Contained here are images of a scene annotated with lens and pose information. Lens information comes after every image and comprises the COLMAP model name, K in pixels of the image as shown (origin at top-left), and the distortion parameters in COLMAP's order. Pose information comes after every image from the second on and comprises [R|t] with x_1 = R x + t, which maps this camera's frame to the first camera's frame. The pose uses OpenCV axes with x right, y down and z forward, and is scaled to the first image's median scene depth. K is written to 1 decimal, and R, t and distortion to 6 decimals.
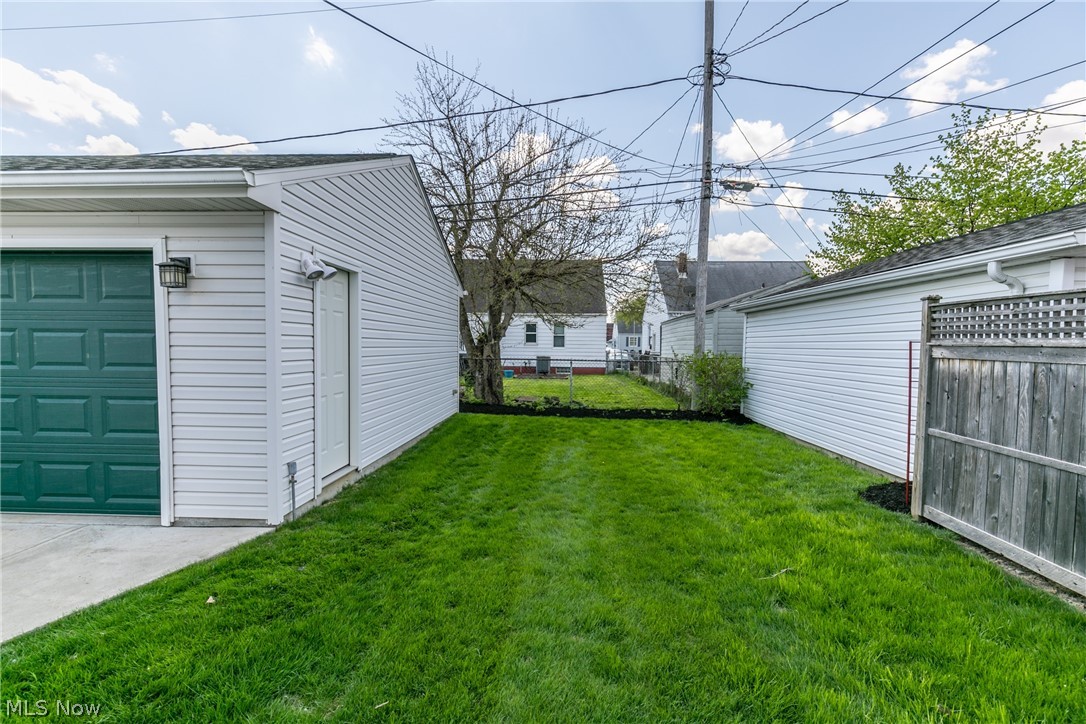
lens RADIAL K [[482.3, 0, 545.4], [0, 482.3, 362.1], [0, 0, 1]] dist [0.008139, -0.003081]
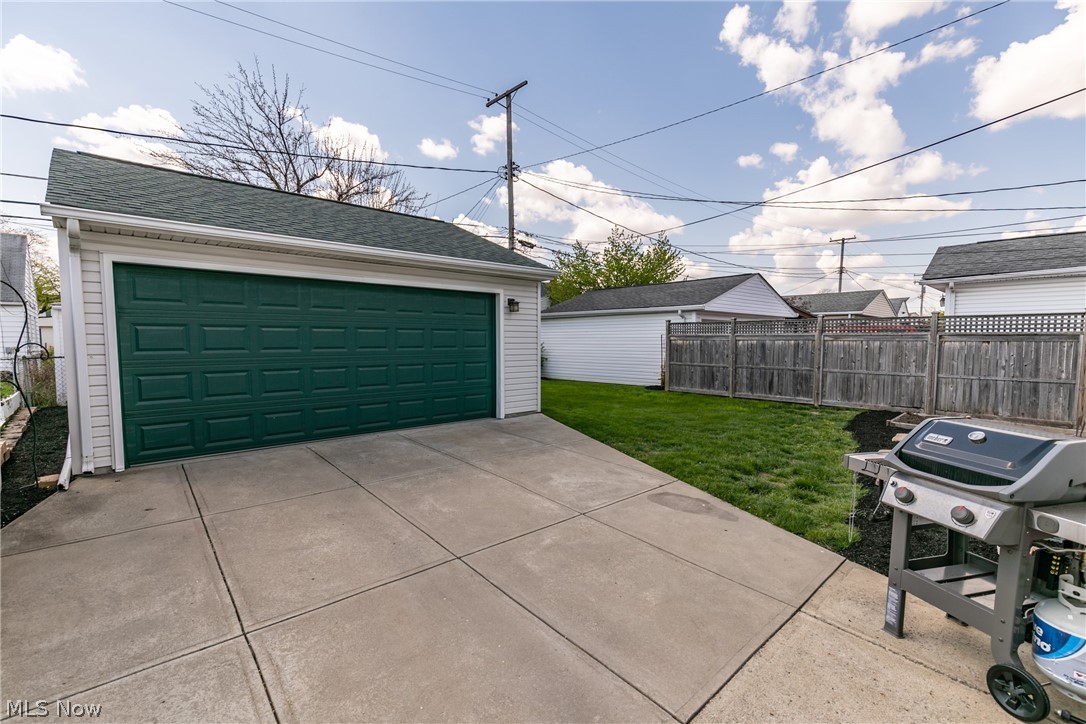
lens RADIAL K [[482.3, 0, 534.4], [0, 482.3, 365.8], [0, 0, 1]] dist [0.008139, -0.003081]
pose [[0.715430, -0.049055, 0.696961, -2.038800], [0.035394, 0.998796, 0.033967, 0.023001], [-0.697788, 0.000368, 0.716305, -0.635422]]
